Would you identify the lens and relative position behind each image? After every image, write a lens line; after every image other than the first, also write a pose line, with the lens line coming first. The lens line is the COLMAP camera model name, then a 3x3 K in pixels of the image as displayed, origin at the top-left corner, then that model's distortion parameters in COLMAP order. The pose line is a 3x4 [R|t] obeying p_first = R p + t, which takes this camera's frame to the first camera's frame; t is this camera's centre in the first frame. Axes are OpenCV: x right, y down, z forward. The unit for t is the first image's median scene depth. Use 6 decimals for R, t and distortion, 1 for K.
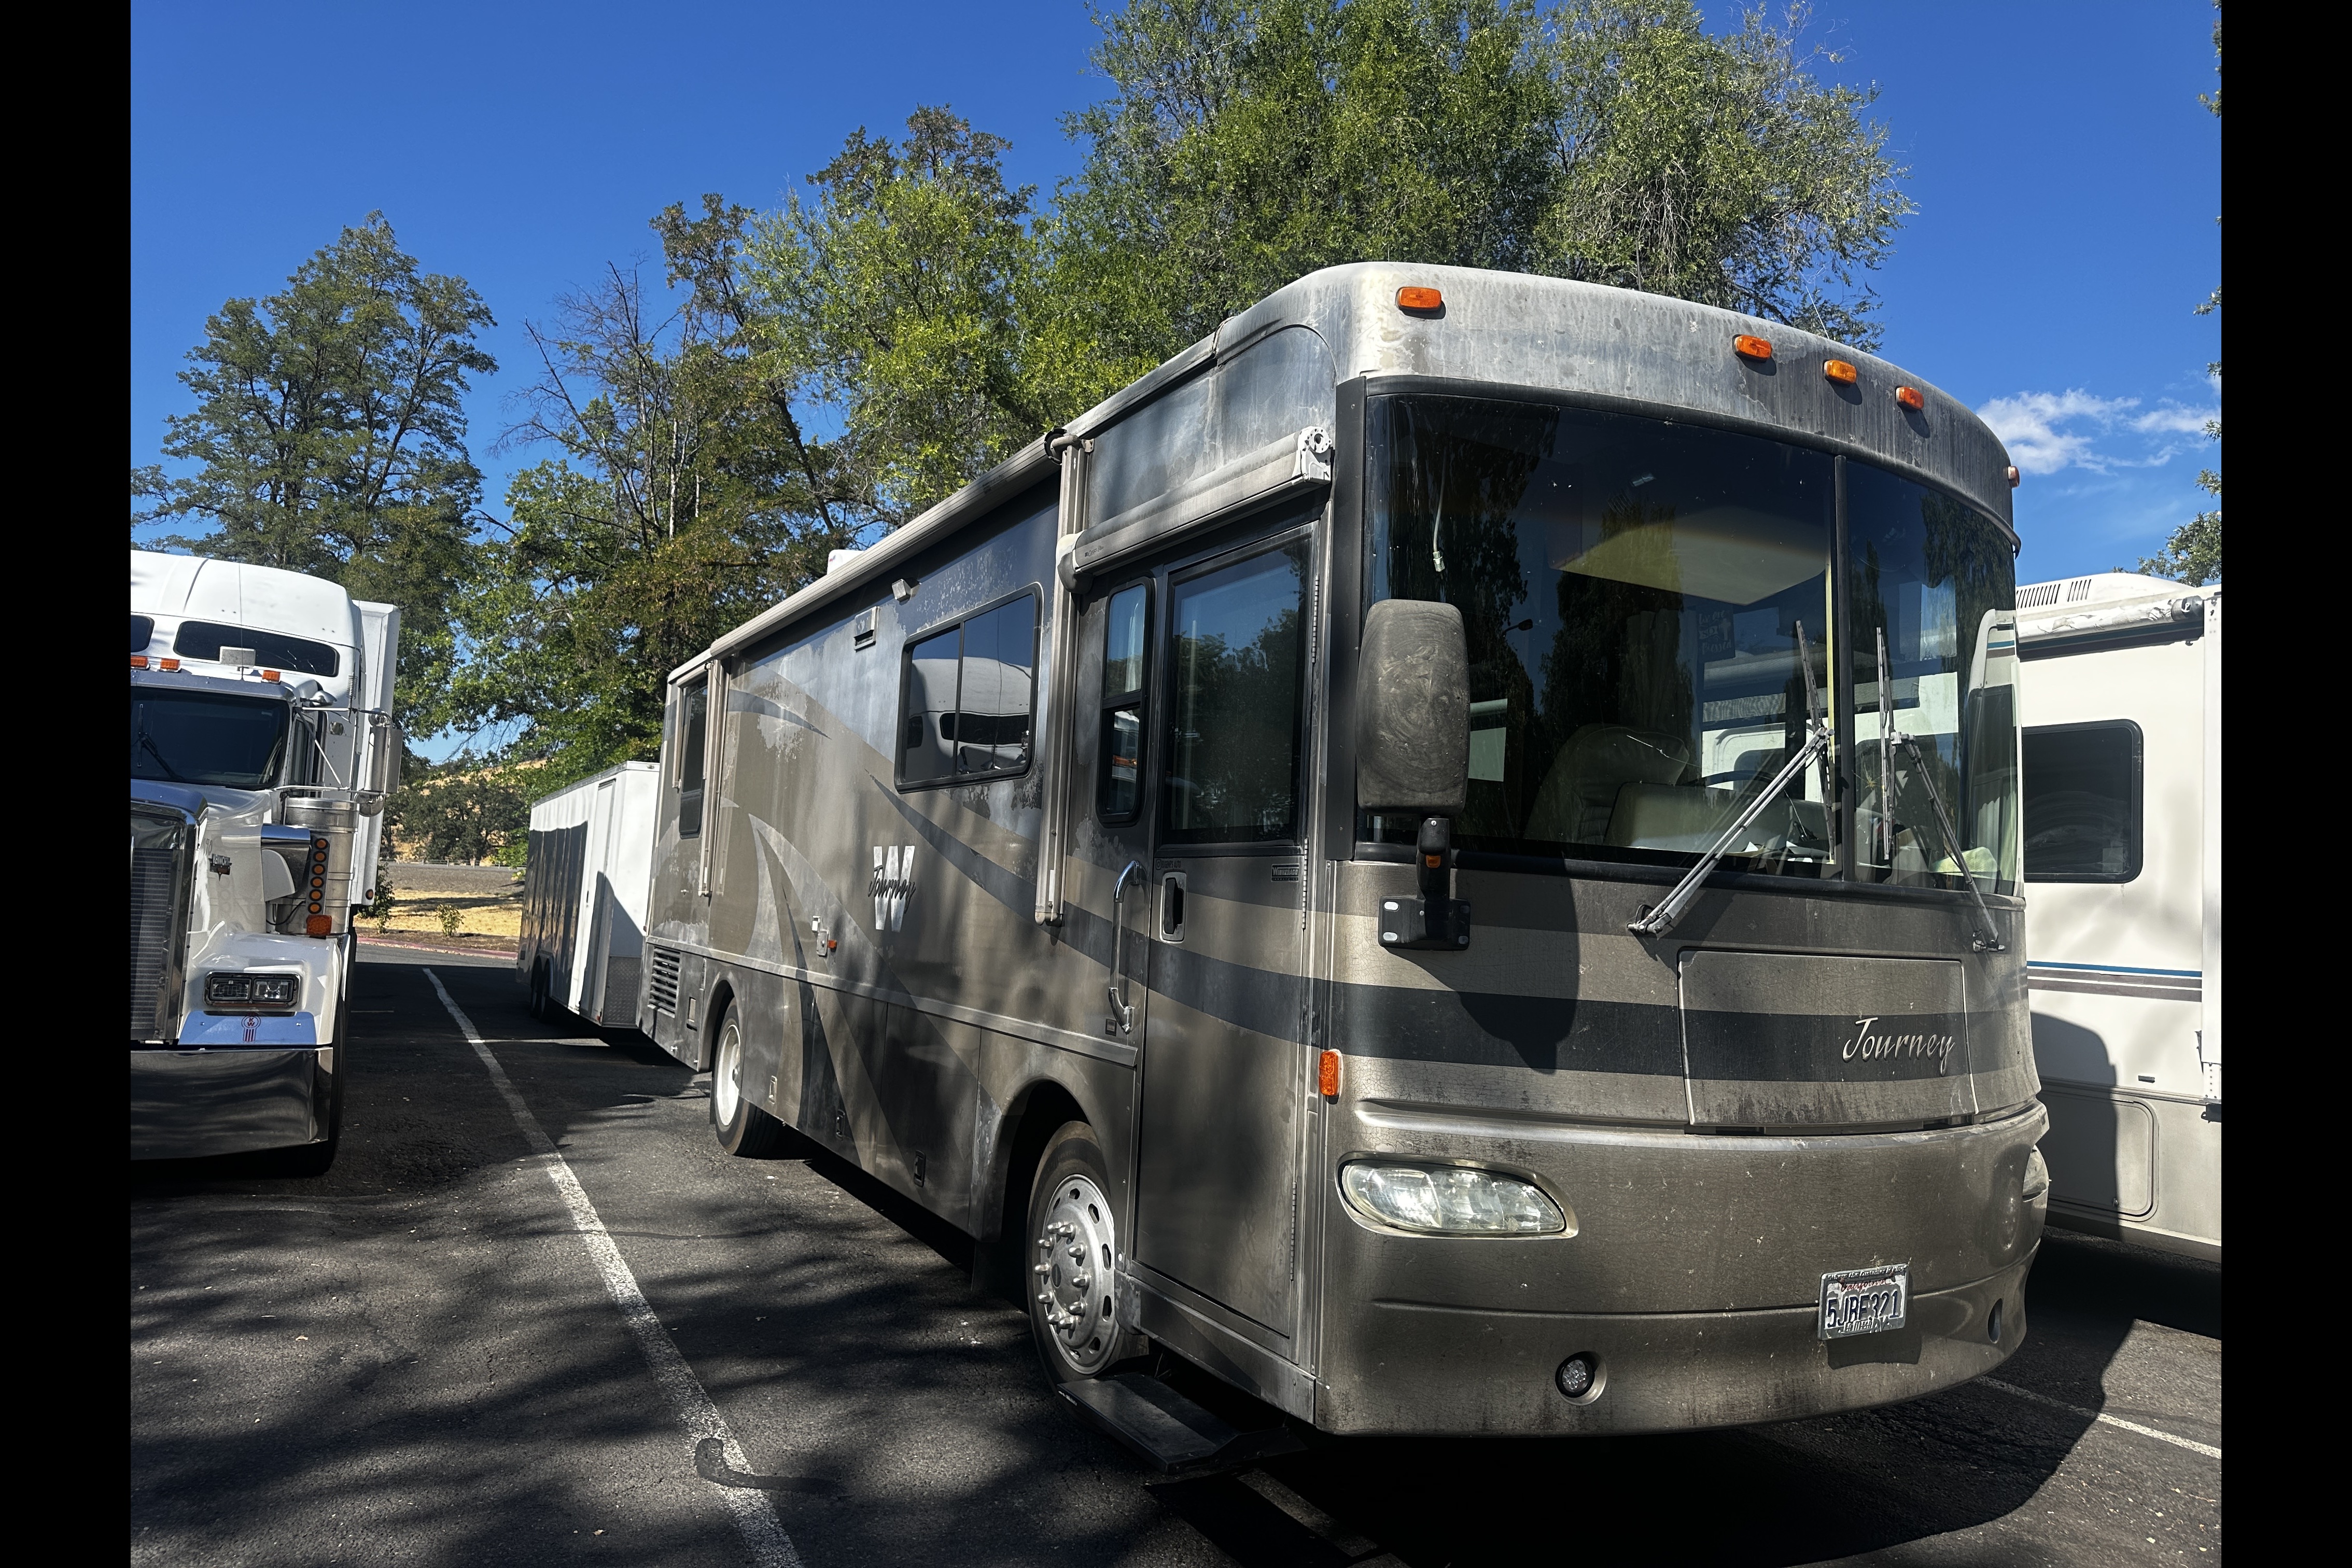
lens RADIAL K [[1641.7, 0, 1082.4], [0, 1641.7, 791.6], [0, 0, 1]] dist [0.058726, -0.005317]
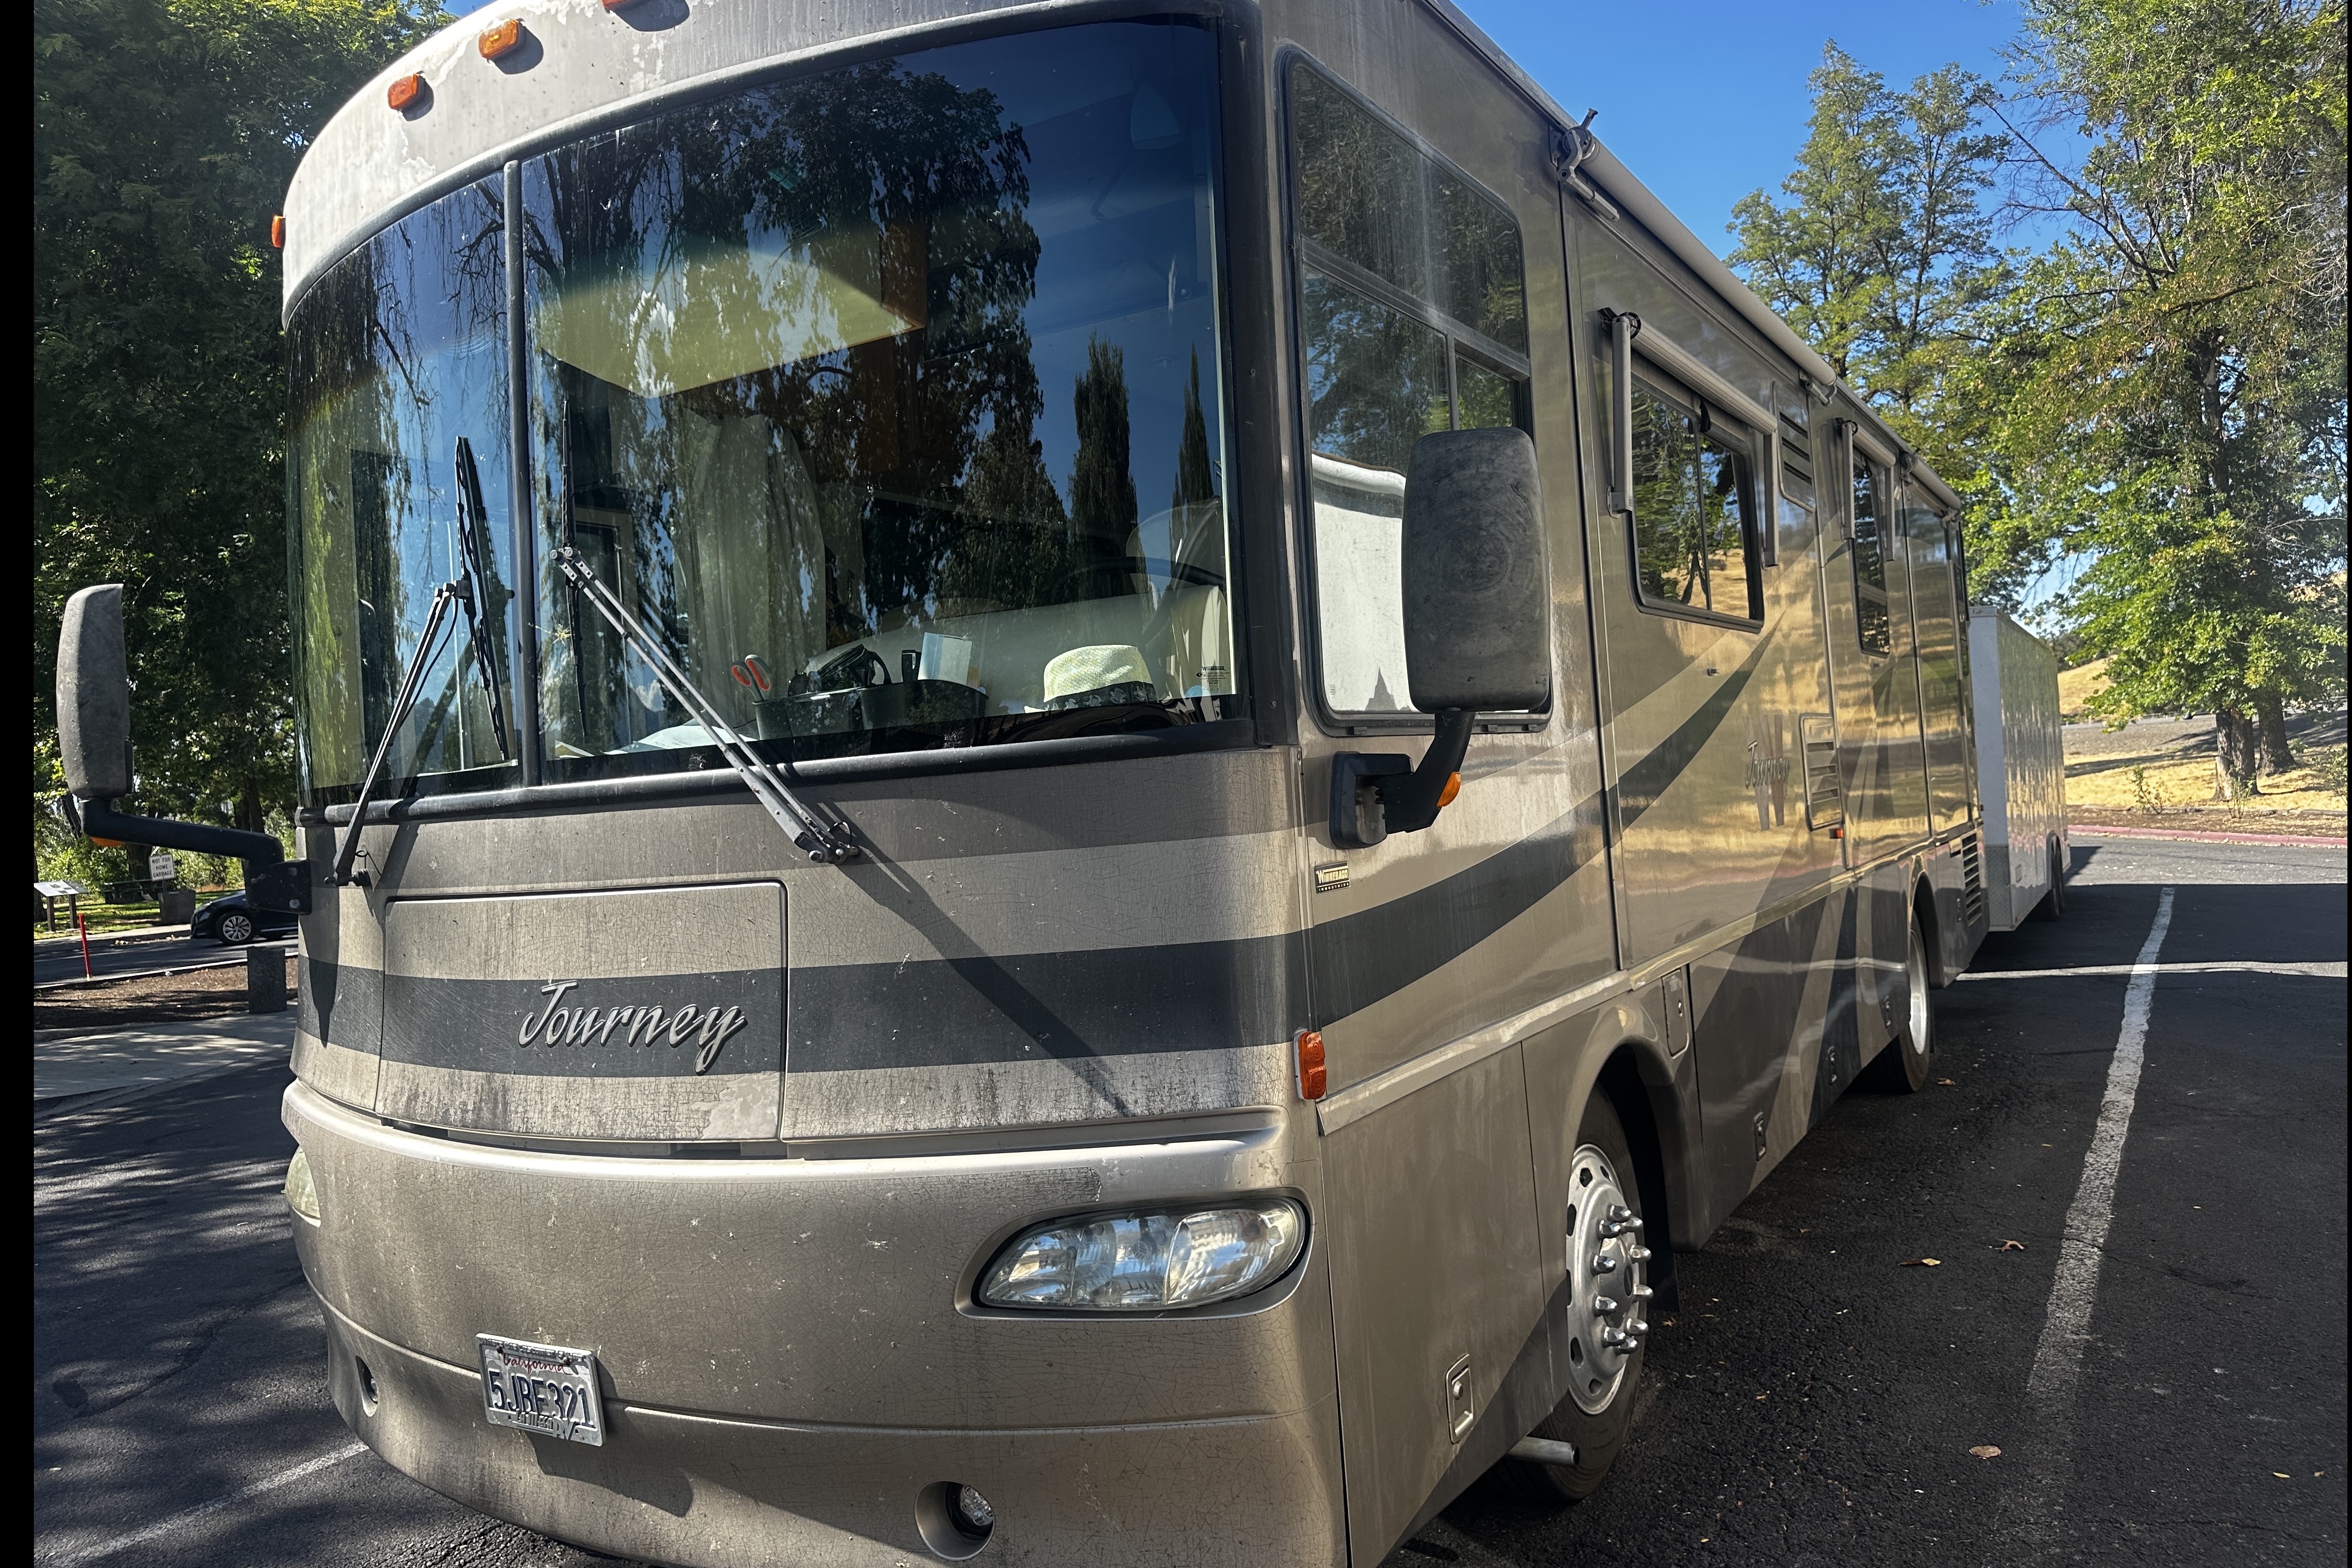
lens RADIAL K [[1641.6, 0, 1082.4], [0, 1641.6, 791.6], [0, 0, 1]] dist [0.058726, -0.005317]
pose [[0.416305, -0.081036, -0.905607, 0.353376], [0.150392, 0.988438, -0.019313, 0.031060], [0.896701, -0.128156, 0.423679, 0.274451]]
